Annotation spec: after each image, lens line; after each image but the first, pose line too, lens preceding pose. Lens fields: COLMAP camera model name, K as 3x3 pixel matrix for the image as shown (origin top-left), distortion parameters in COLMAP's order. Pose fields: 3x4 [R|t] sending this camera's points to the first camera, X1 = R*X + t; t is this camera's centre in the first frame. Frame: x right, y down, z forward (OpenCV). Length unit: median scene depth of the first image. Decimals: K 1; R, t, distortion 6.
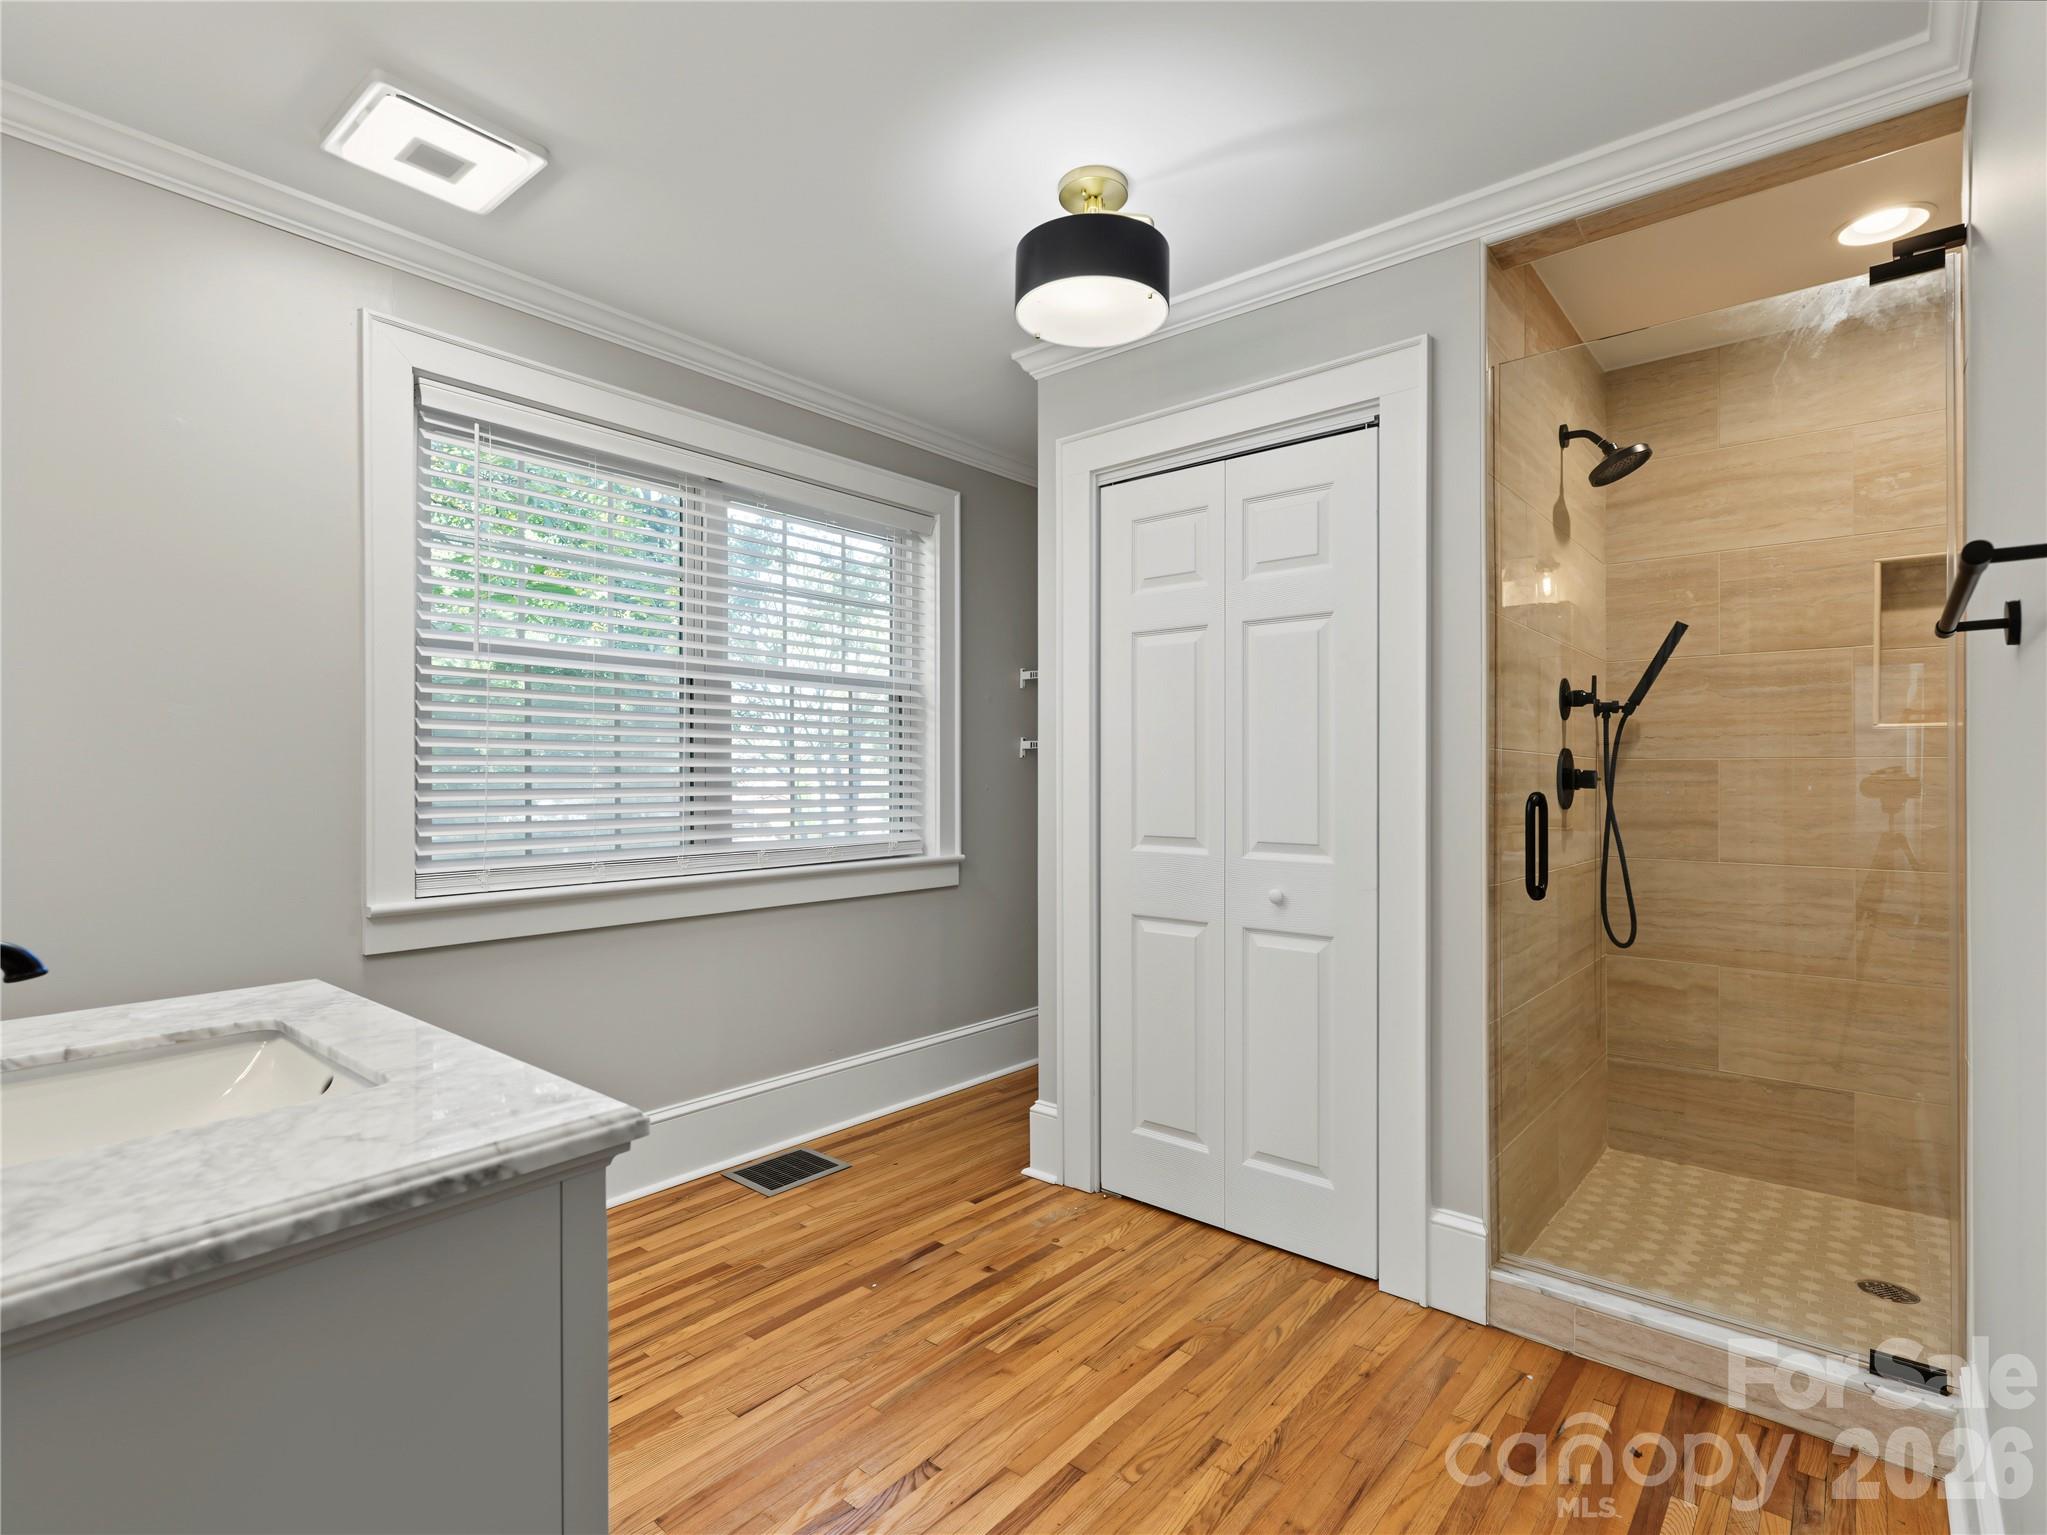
lens RADIAL K [[1005.1, 0, 1024.1], [0, 1005.1, 772.2], [0, 0, 1]] dist [-0.004875, -0.000431]
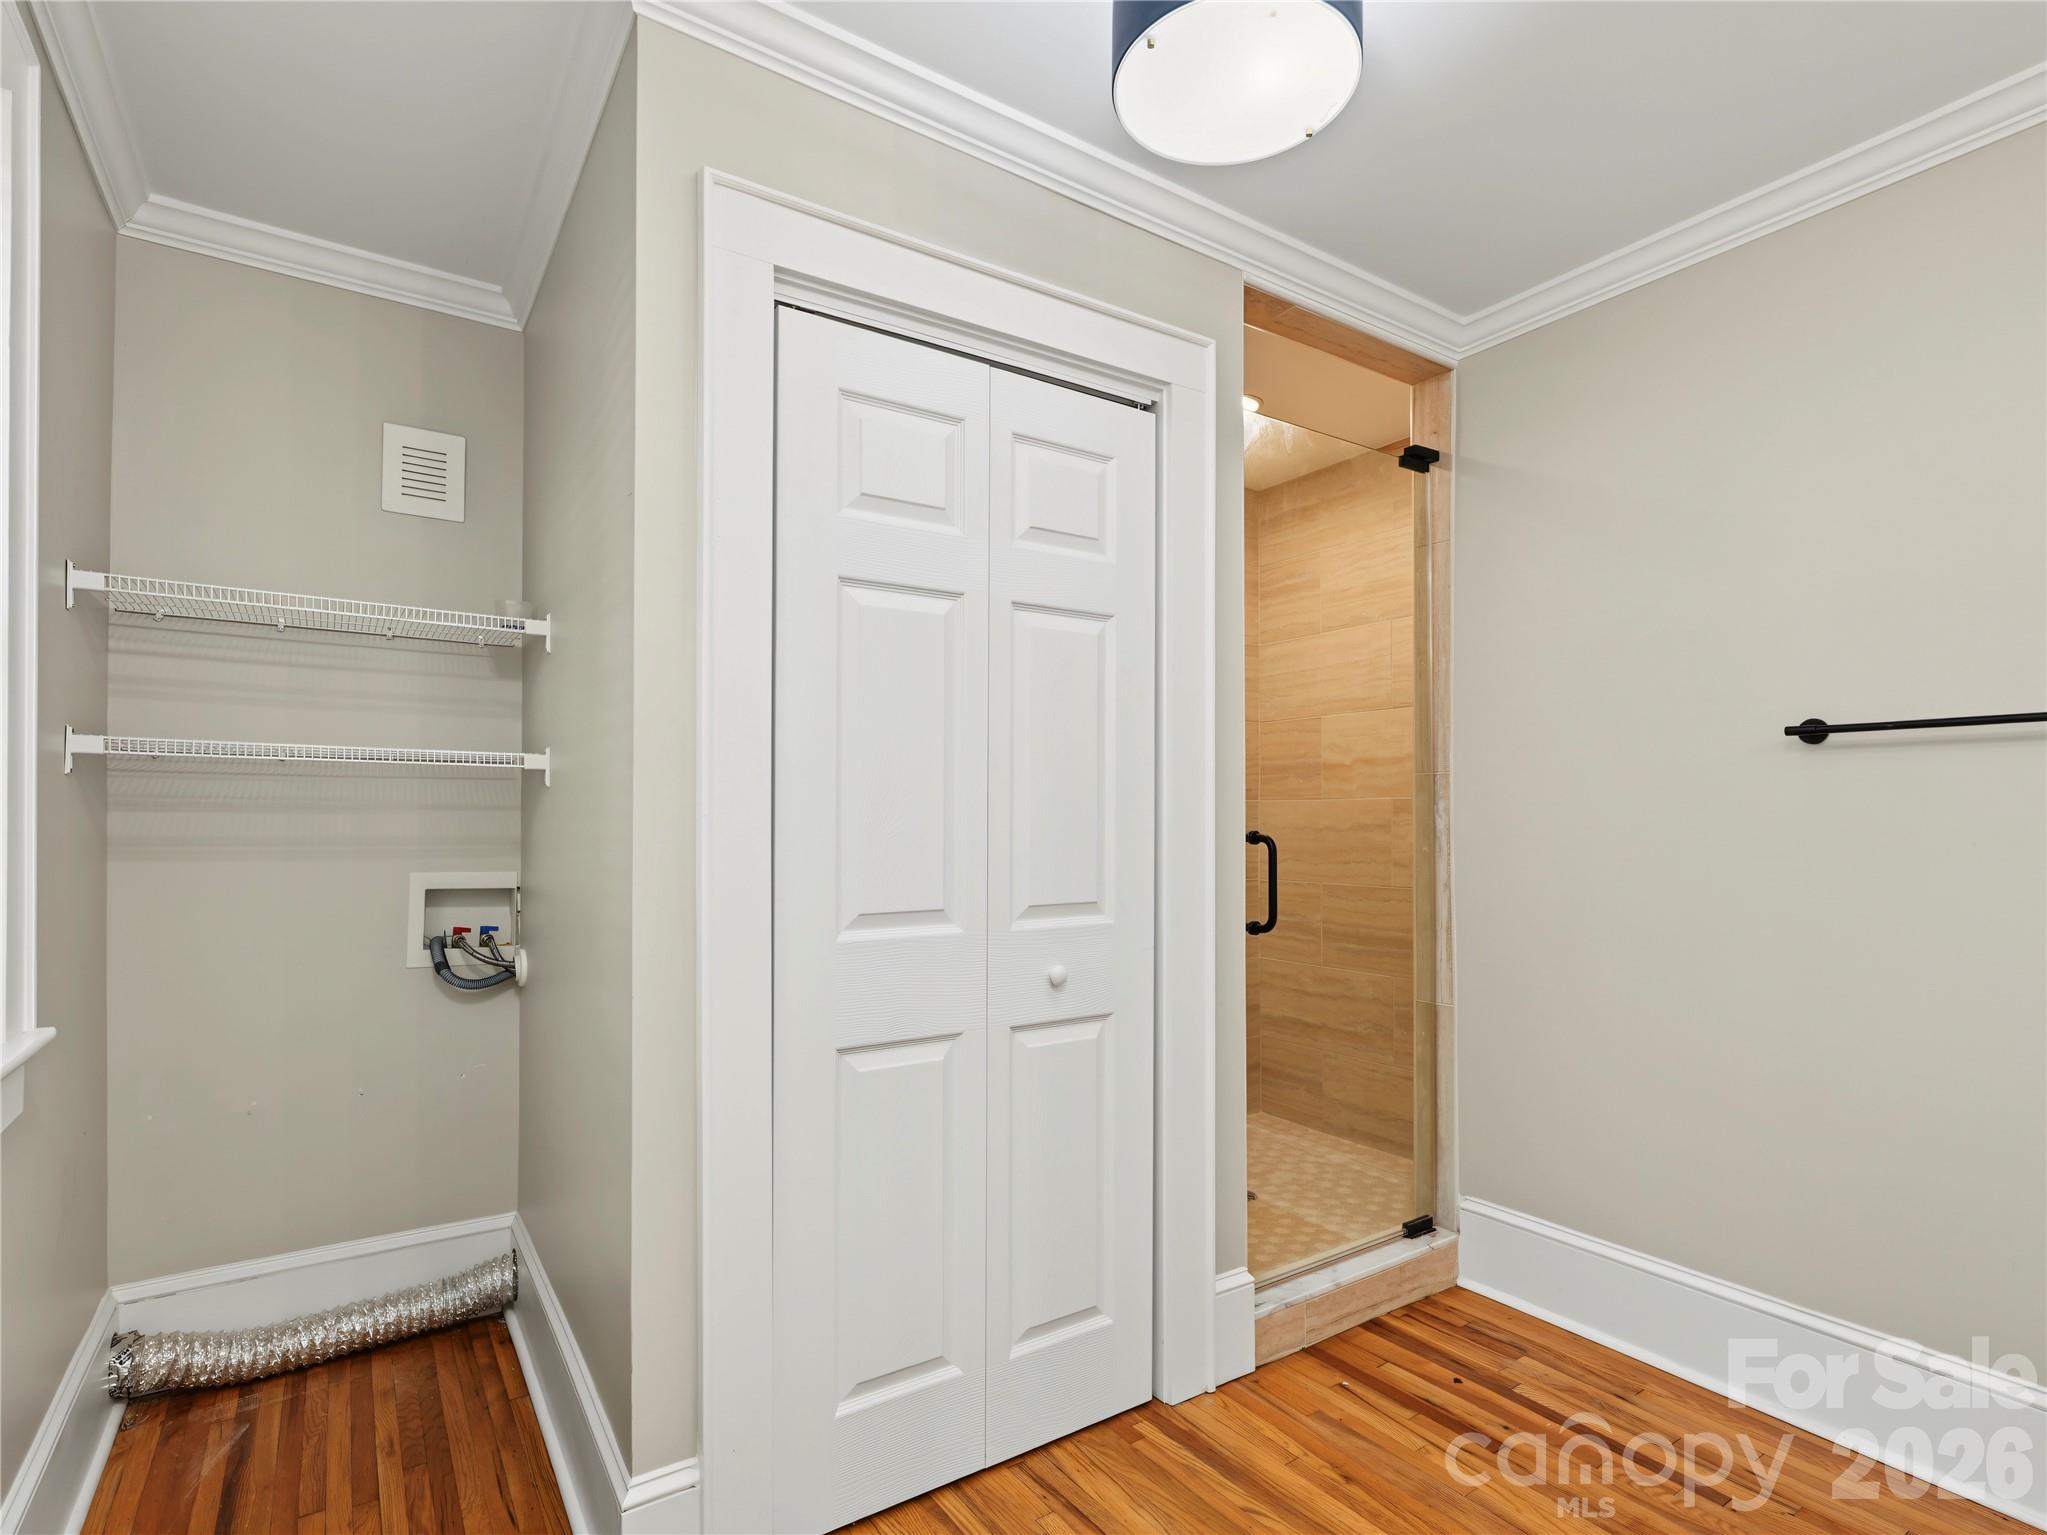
lens RADIAL K [[1005.1, 0, 1006.6], [0, 1005.1, 804.9], [0, 0, 1]] dist [-0.004875, -0.000431]
pose [[0.280657, 0.005926, 0.959790, -0.496572], [-0.003449, 0.999981, -0.005165, -0.000663], [-0.959802, -0.001860, 0.280672, 0.843532]]
